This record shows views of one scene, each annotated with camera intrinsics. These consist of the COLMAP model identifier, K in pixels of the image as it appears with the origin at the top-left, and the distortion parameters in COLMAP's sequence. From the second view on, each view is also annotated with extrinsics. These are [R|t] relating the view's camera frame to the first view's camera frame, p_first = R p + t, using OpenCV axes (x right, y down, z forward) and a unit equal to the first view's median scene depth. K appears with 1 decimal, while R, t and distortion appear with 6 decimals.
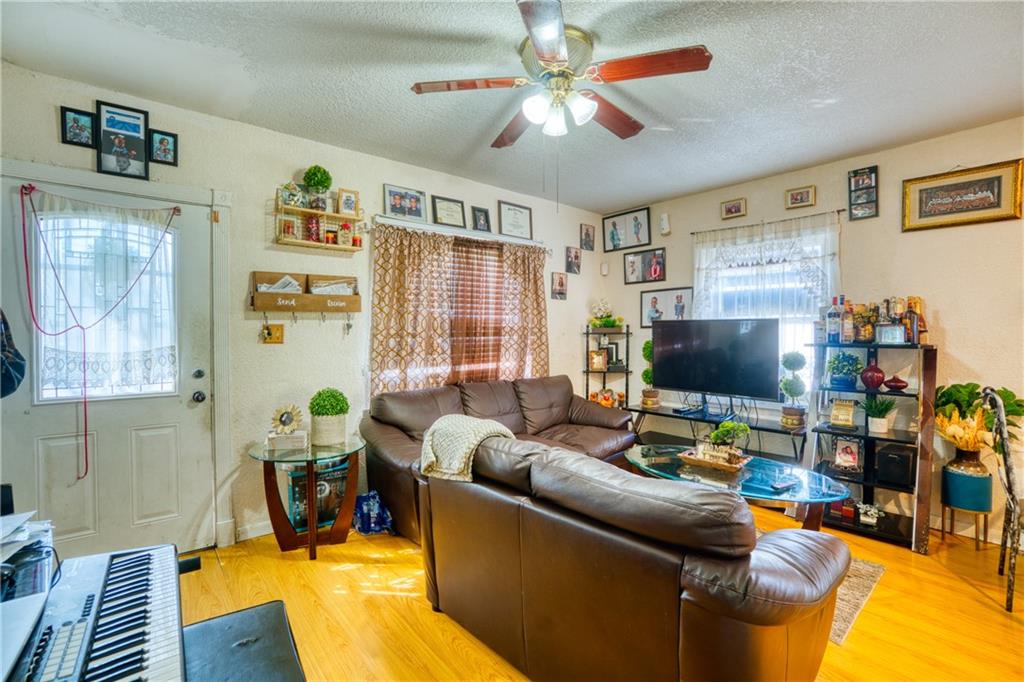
lens RADIAL K [[463.8, 0, 510.1], [0, 463.8, 335.9], [0, 0, 1]] dist [-0.023453, 0.000371]
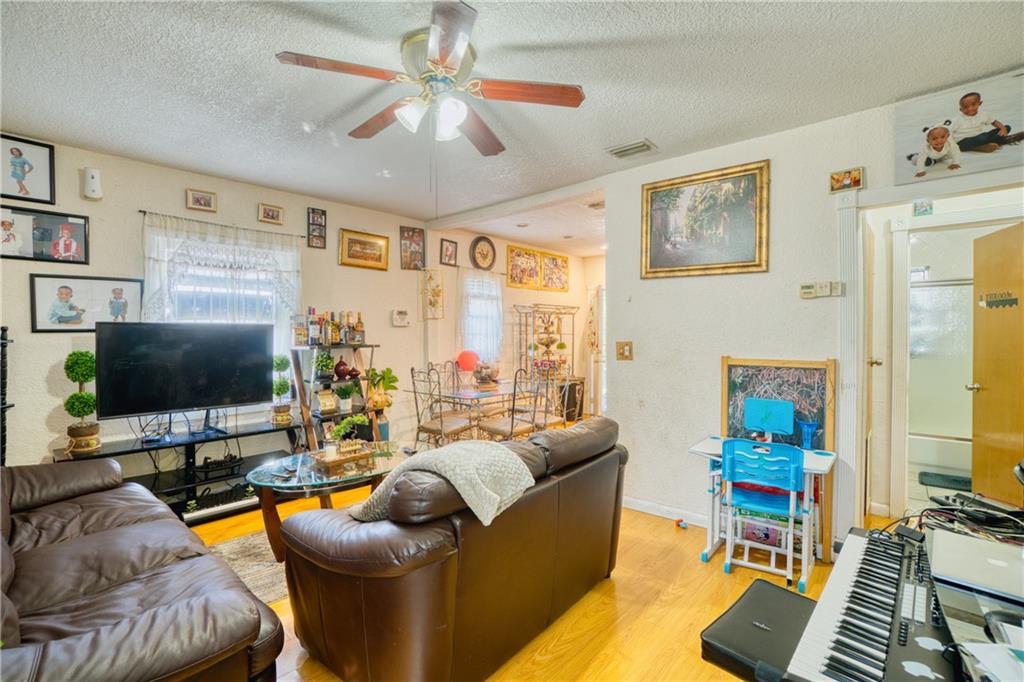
lens RADIAL K [[463.8, 0, 510.1], [0, 463.8, 335.9], [0, 0, 1]] dist [-0.023453, 0.000371]
pose [[-0.126144, -0.009362, 0.991968, -0.513366], [0.008509, 0.999908, 0.010519, -0.016772], [-0.991975, 0.009768, -0.126053, 0.552924]]
